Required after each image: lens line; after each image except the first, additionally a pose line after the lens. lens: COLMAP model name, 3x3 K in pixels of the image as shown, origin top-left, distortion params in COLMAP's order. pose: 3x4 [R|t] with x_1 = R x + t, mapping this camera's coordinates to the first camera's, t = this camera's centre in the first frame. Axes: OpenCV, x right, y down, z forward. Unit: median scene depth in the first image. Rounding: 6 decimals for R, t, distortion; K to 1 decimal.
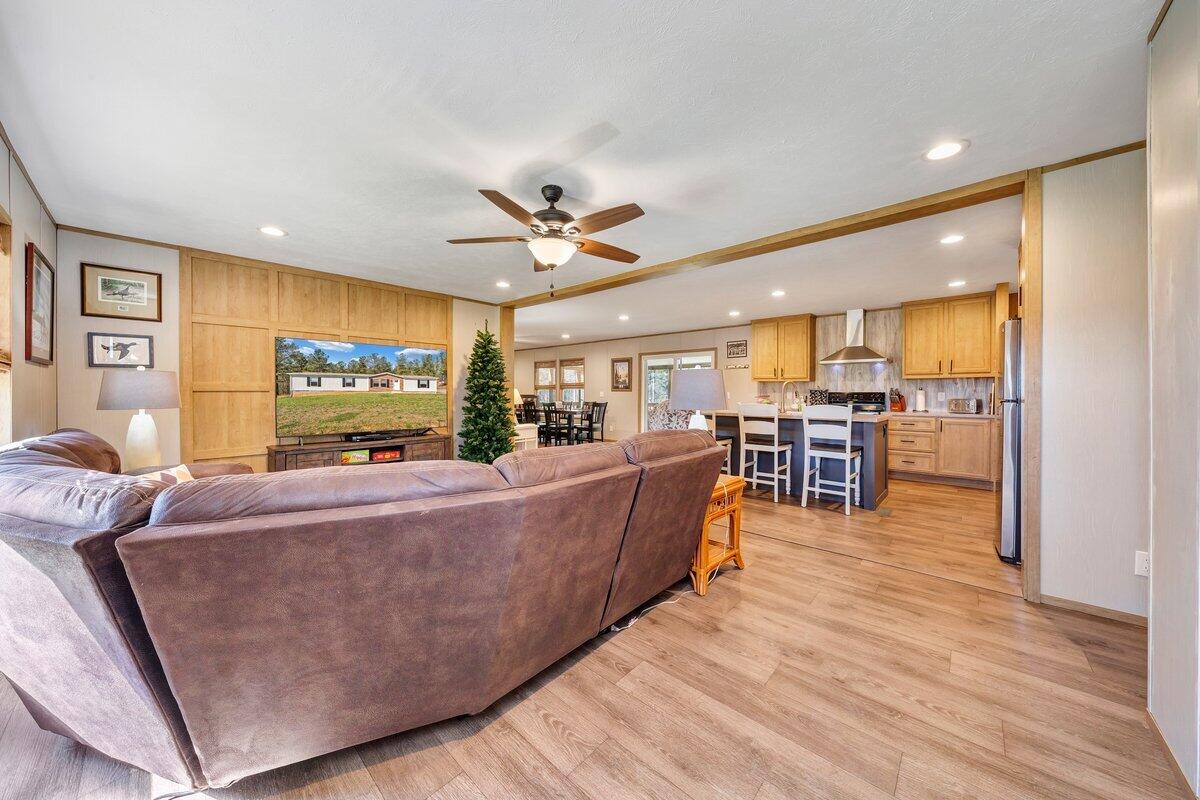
lens RADIAL K [[409.3, 0, 601.3], [0, 409.3, 393.6], [0, 0, 1]] dist [-0.000610, -0.000073]
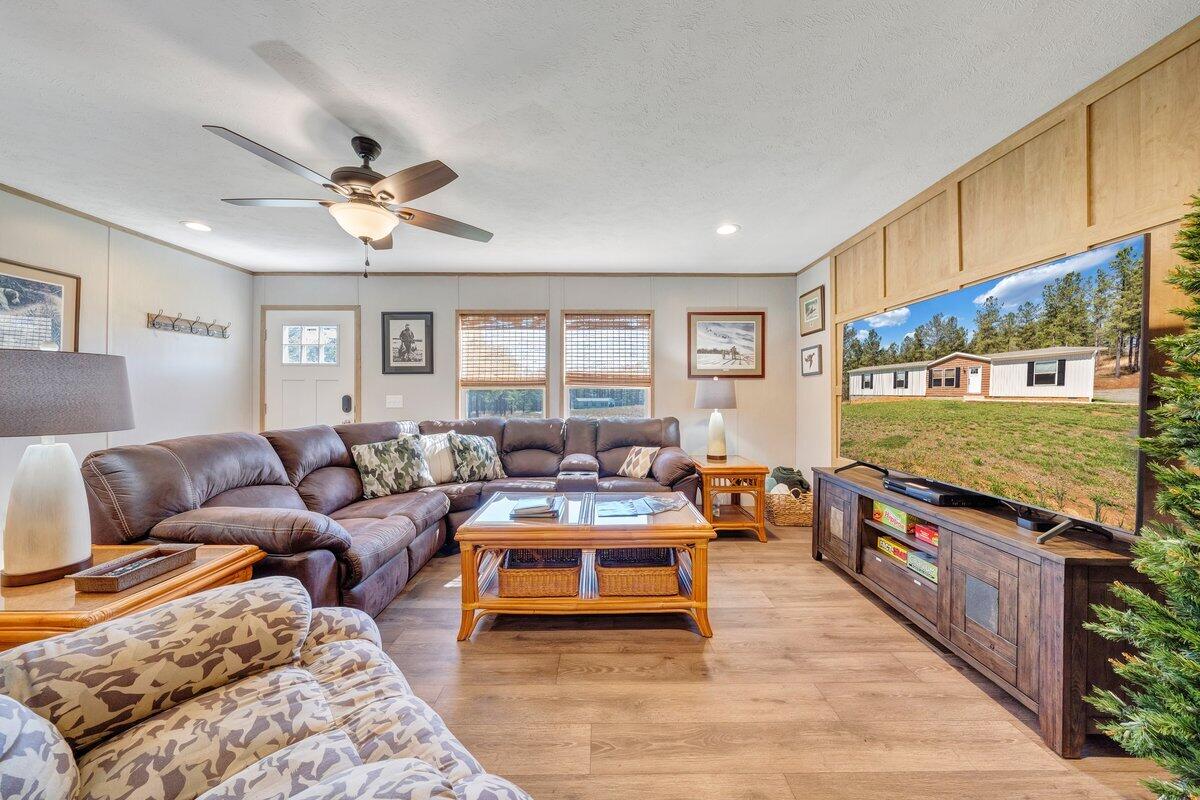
lens RADIAL K [[409.3, 0, 601.3], [0, 409.3, 393.6], [0, 0, 1]] dist [-0.000610, -0.000073]
pose [[-0.731932, -0.000646, -0.681377, 0.043251], [0.000894, 0.999998, -0.001908, -0.007613], [0.681377, -0.002006, -0.731930, 1.048659]]
